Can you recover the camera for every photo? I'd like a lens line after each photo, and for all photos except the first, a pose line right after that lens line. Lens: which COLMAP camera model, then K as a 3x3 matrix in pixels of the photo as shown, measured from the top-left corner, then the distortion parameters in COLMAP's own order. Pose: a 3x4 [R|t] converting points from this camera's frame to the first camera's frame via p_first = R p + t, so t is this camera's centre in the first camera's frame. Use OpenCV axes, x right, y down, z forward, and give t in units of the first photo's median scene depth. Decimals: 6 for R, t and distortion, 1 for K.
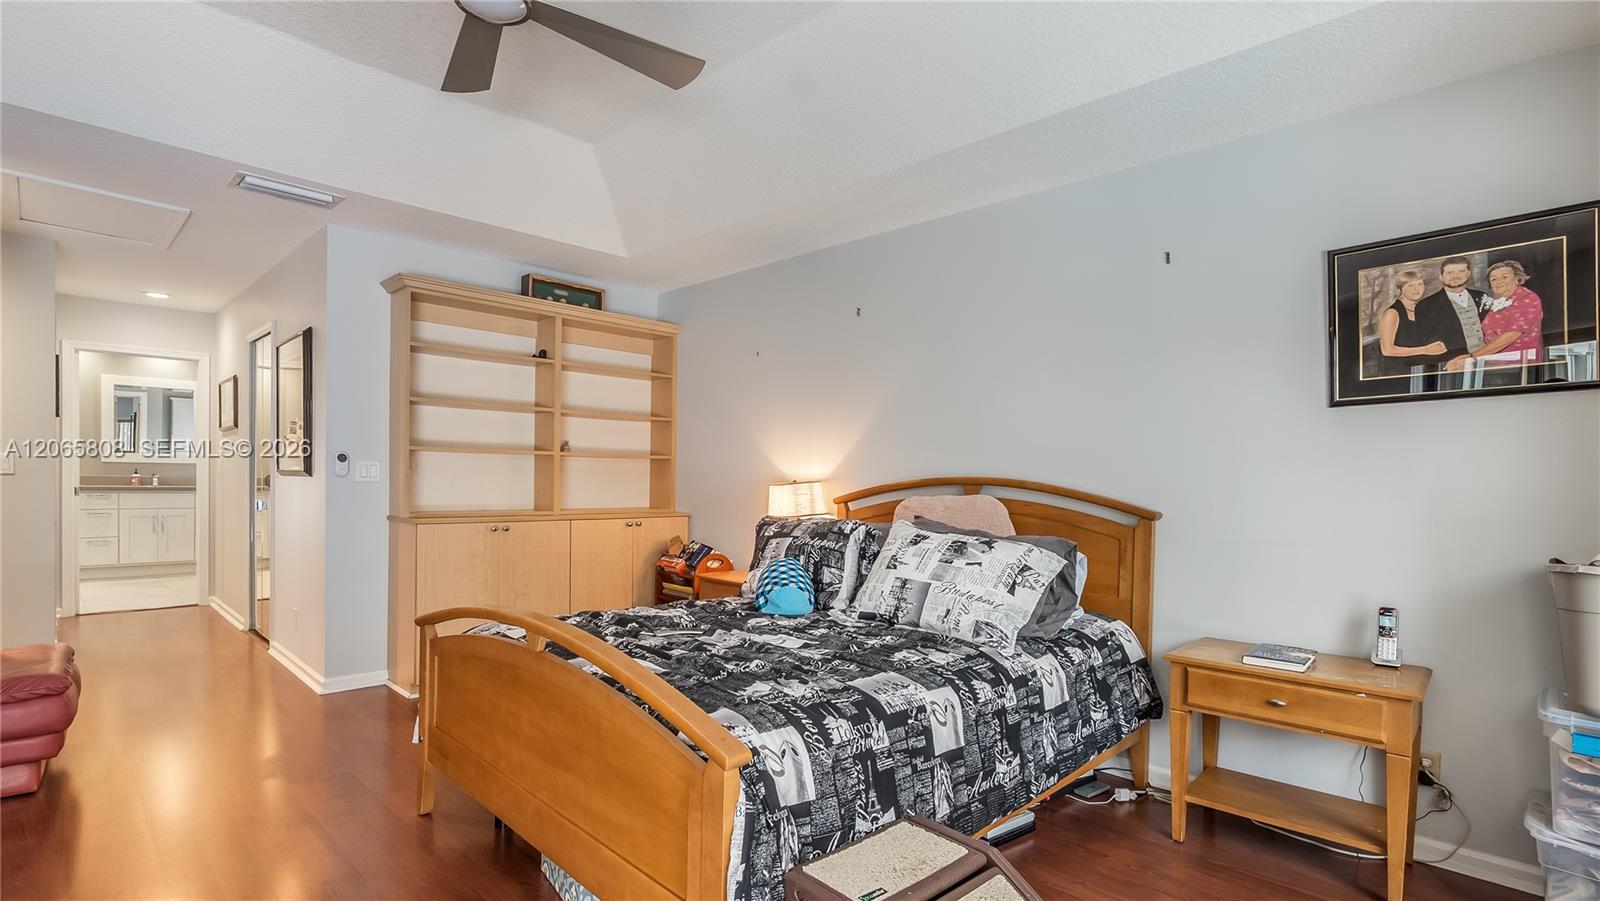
lens RADIAL K [[761.3, 0, 798.9], [0, 761.3, 481.7], [0, 0, 1]] dist [0.000891, 0.000102]
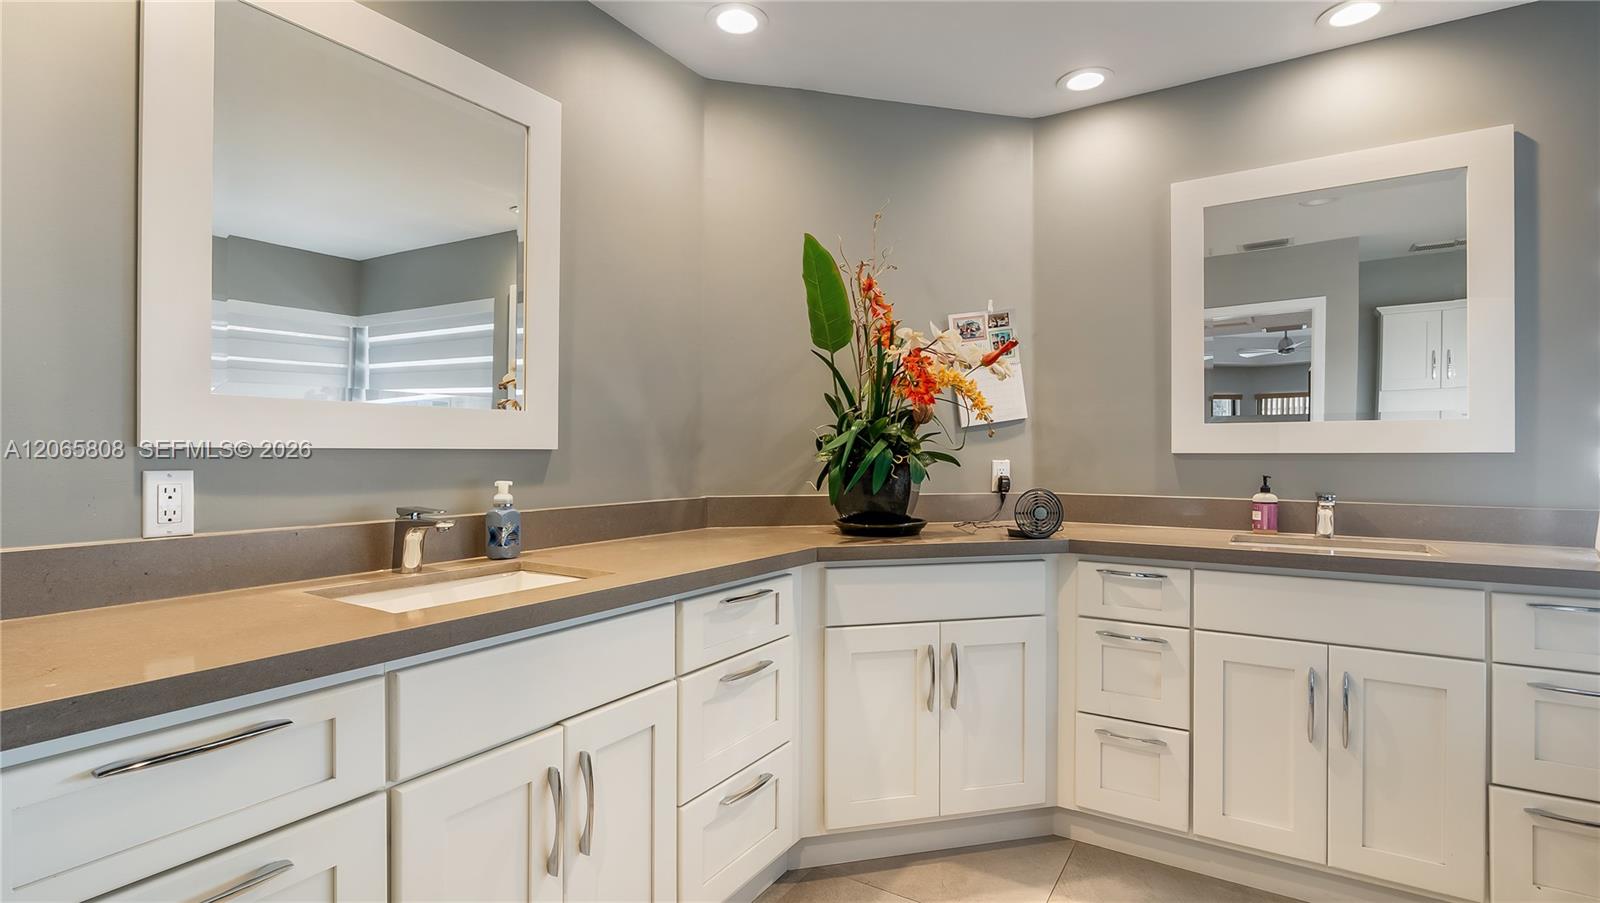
lens RADIAL K [[742.7, 0, 802.6], [0, 742.7, 458.7], [0, 0, 1]] dist [-0.002226, -0.000034]
pose [[0.219320, -0.014202, -0.975550, -0.645826], [-0.003474, 0.999876, -0.015337, -0.018877], [0.975647, 0.006753, 0.219243, 0.782754]]
